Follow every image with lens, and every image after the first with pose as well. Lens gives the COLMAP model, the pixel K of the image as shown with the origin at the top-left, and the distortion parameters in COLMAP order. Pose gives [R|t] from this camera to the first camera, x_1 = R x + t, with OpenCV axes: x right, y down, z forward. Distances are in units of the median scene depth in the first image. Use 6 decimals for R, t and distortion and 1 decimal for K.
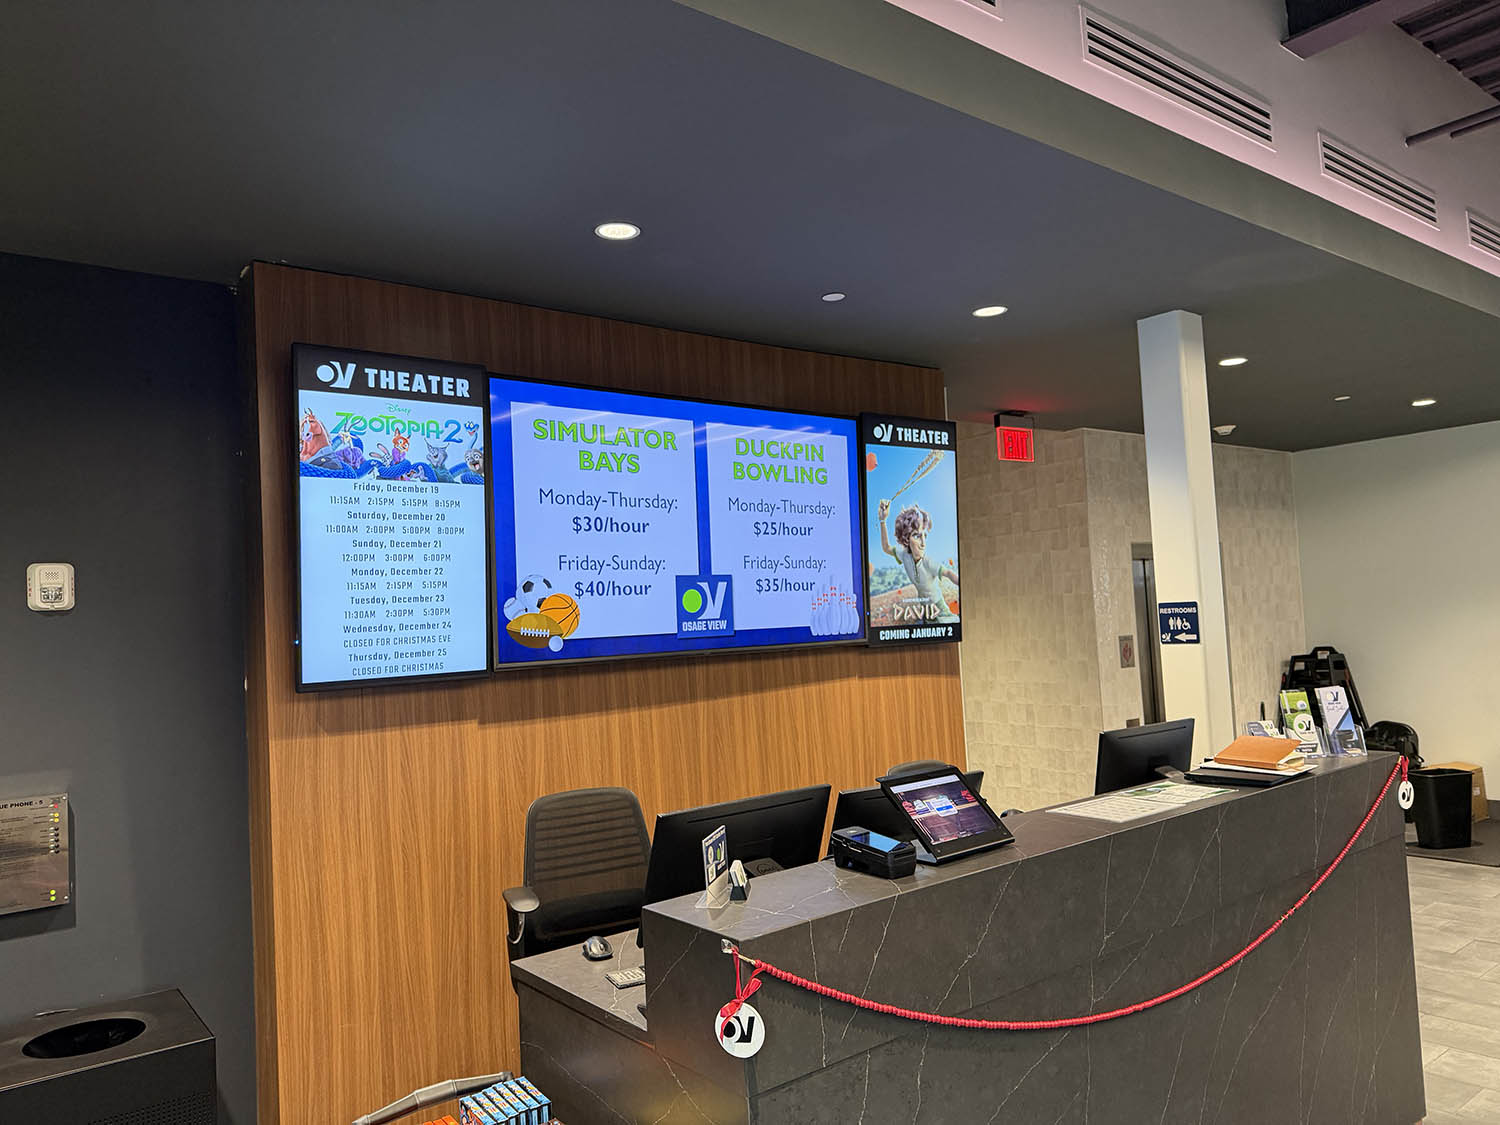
lens RADIAL K [[1025.6, 0, 750.0], [0, 1025.6, 562.5], [0, 0, 1]] dist [0.122261, -0.178064]
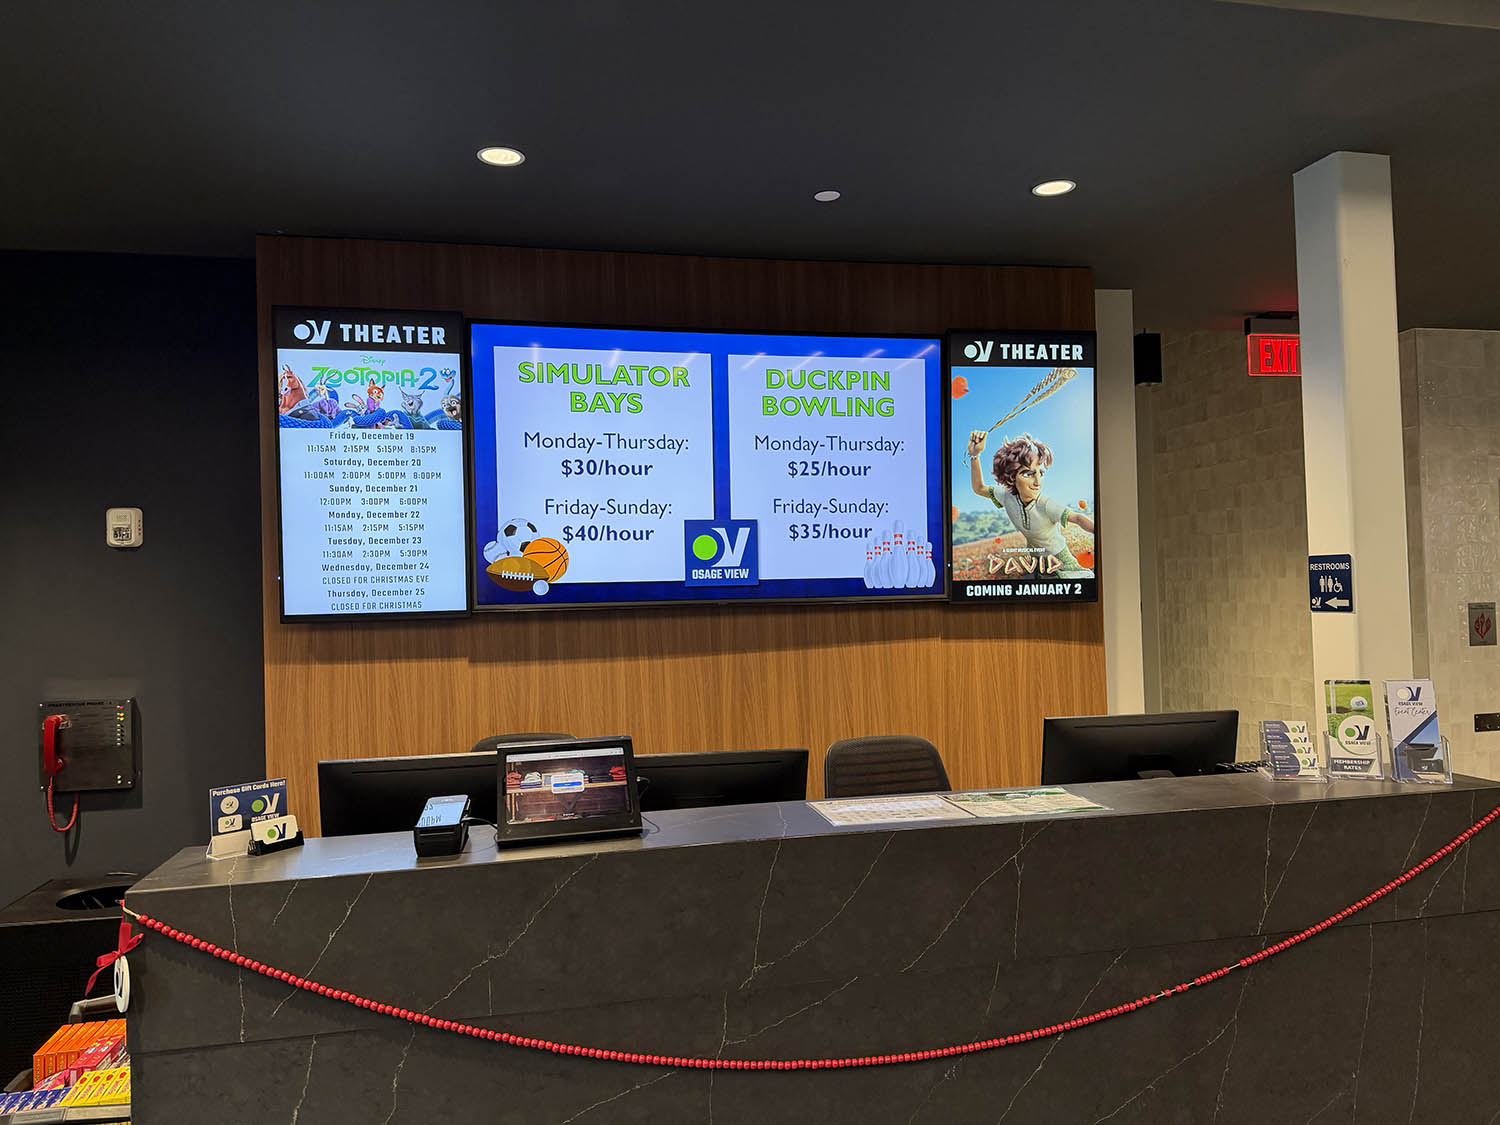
lens RADIAL K [[1025.6, 0, 750.0], [0, 1025.6, 562.5], [0, 0, 1]] dist [0.122261, -0.178064]
pose [[0.898766, 0.016051, -0.438135, 0.417687], [0.003857, 0.999001, 0.044511, 0.010282], [0.438412, -0.041695, 0.897807, 0.185417]]
